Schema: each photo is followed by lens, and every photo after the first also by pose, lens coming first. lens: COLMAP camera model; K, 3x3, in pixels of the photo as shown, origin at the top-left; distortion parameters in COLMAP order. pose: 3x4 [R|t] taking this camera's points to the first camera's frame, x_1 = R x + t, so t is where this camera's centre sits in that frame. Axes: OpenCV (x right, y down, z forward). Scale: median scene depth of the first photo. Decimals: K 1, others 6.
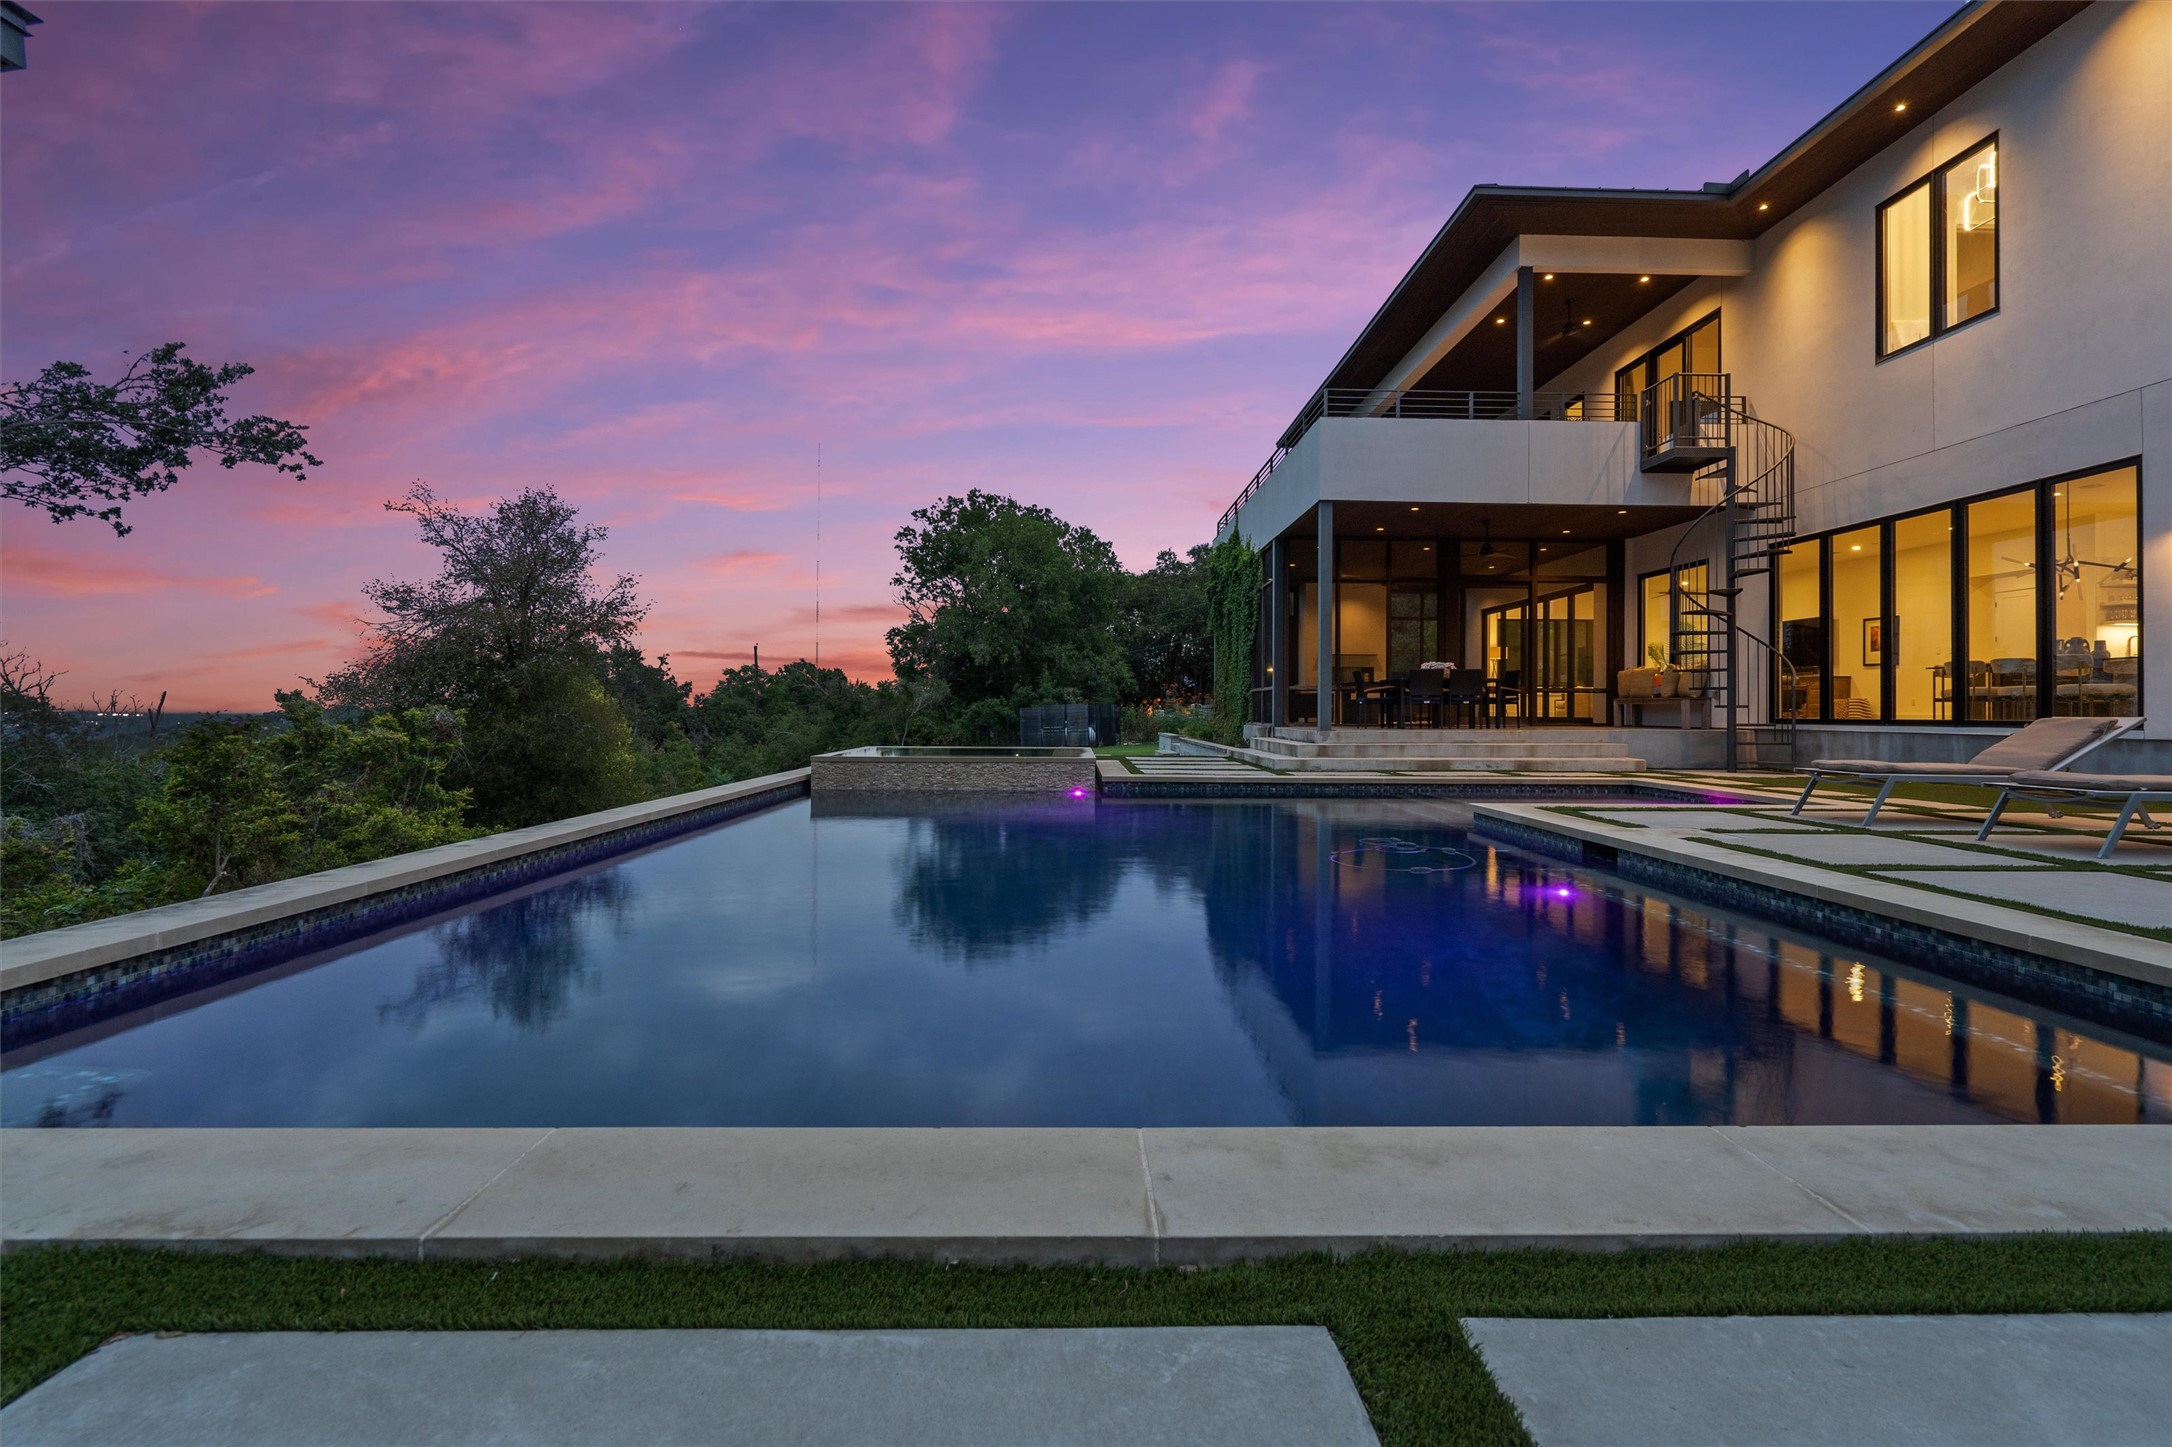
lens RADIAL K [[998.1, 0, 1086.0], [0, 998.1, 723.5], [0, 0, 1]] dist [0.001740, 0.000165]
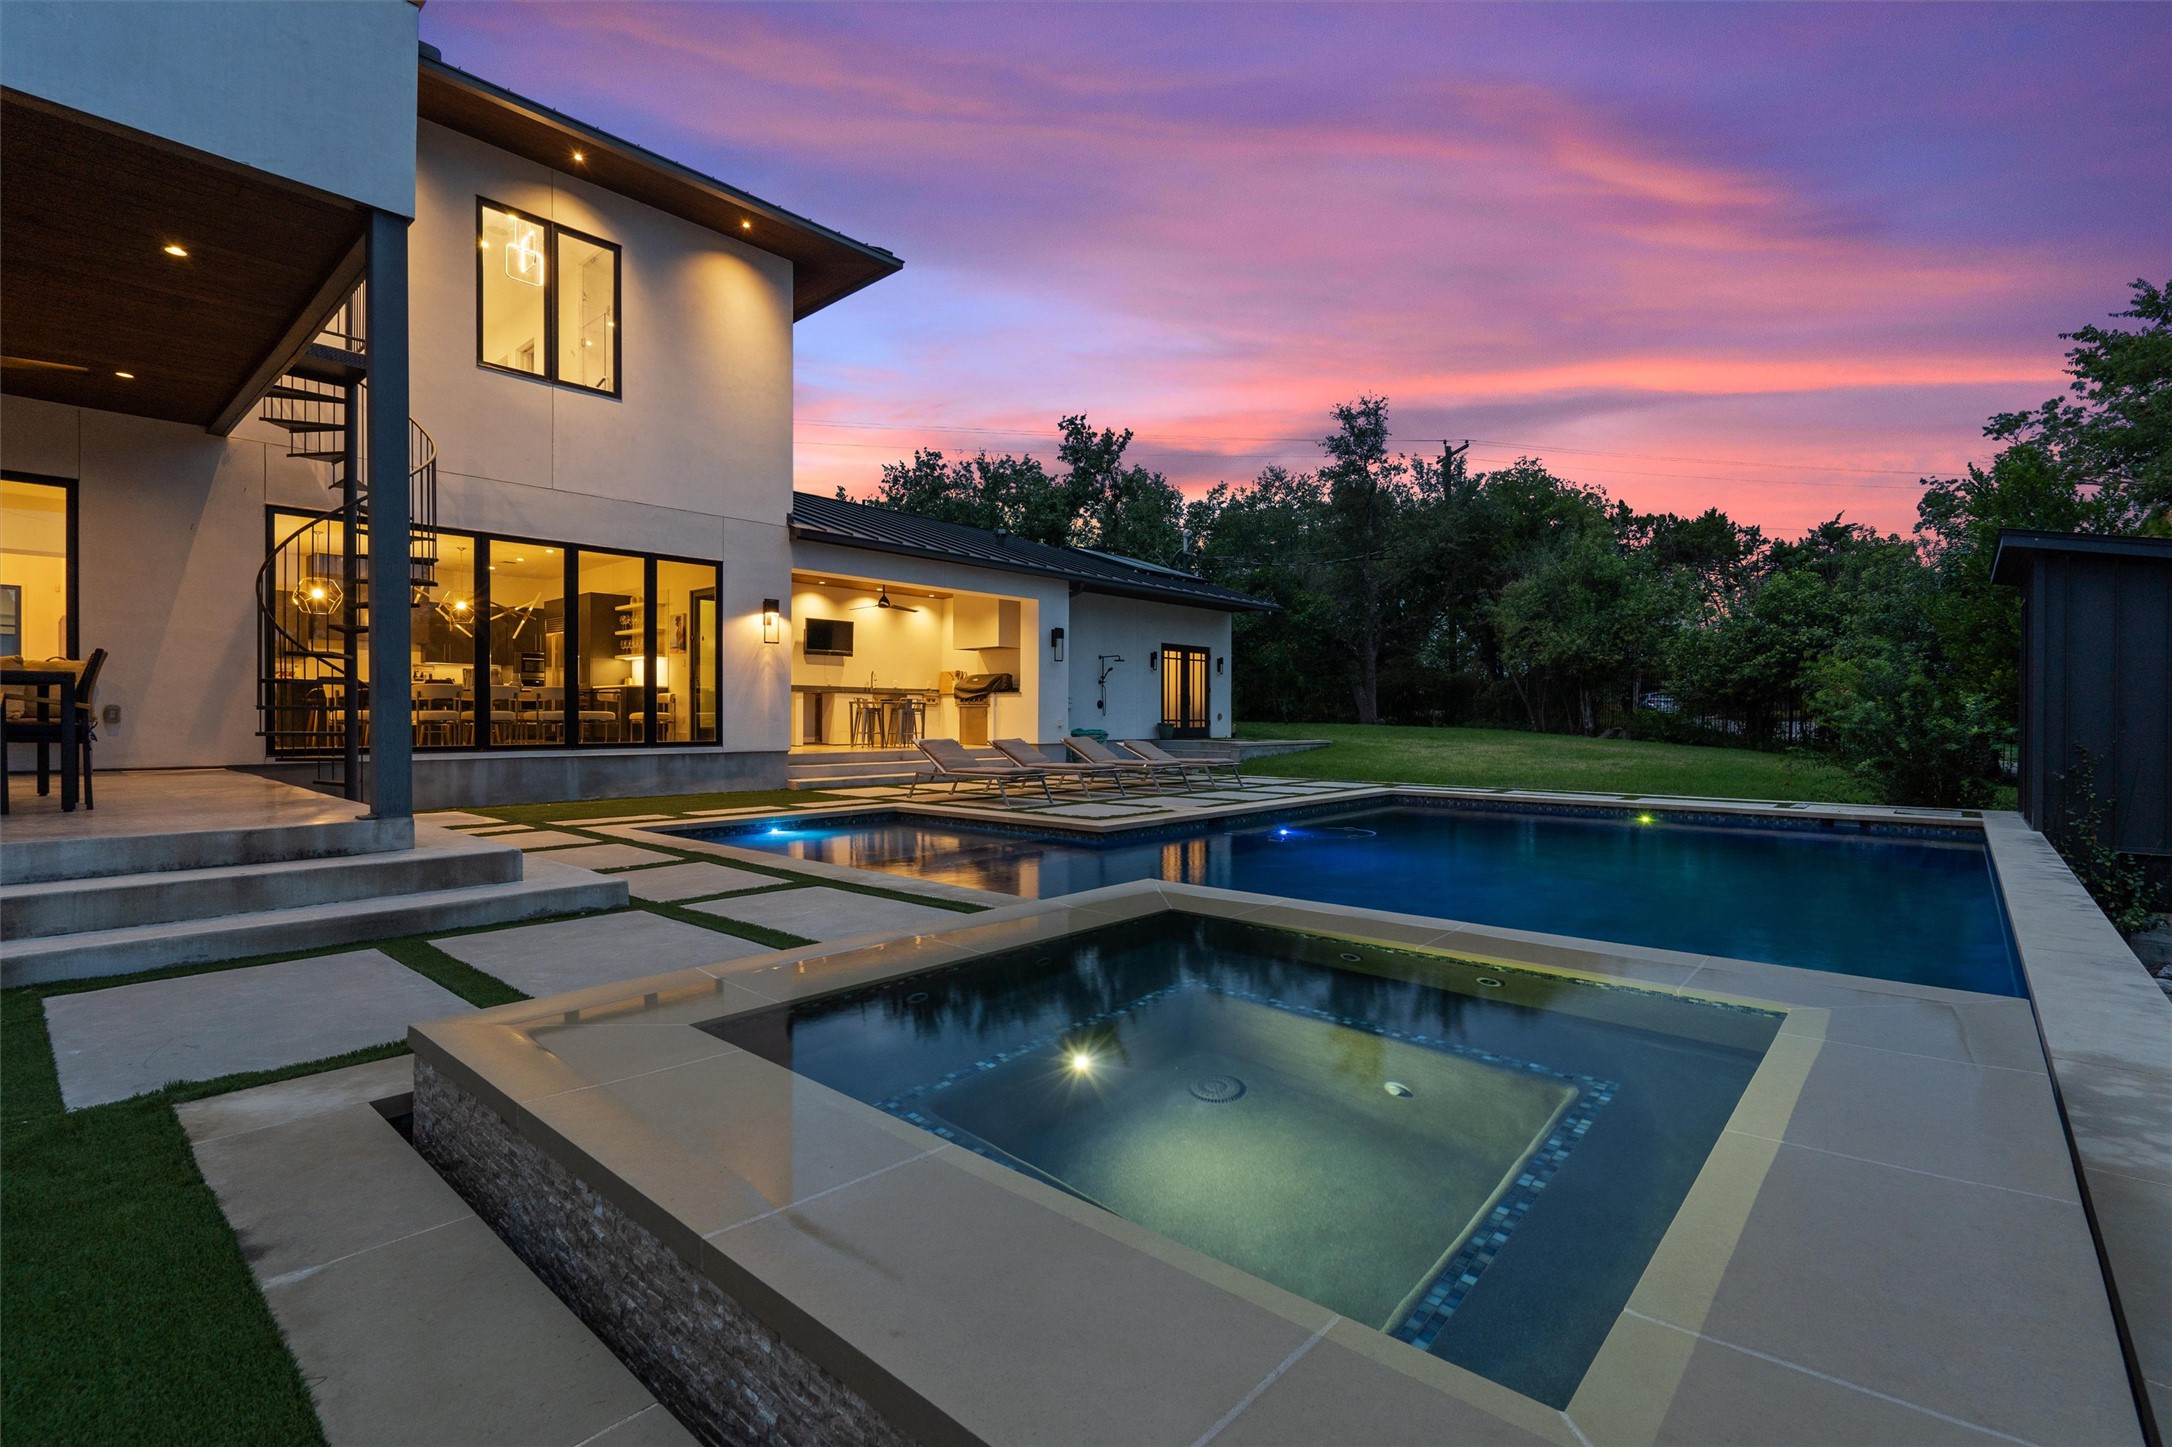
lens RADIAL K [[998.1, 0, 1086.0], [0, 998.1, 723.5], [0, 0, 1]] dist [0.001740, 0.000165]
pose [[-0.744717, -0.007893, 0.667334, -0.274884], [0.006550, 0.999795, 0.019135, -0.042686], [-0.667348, 0.018621, -0.744513, 1.420541]]
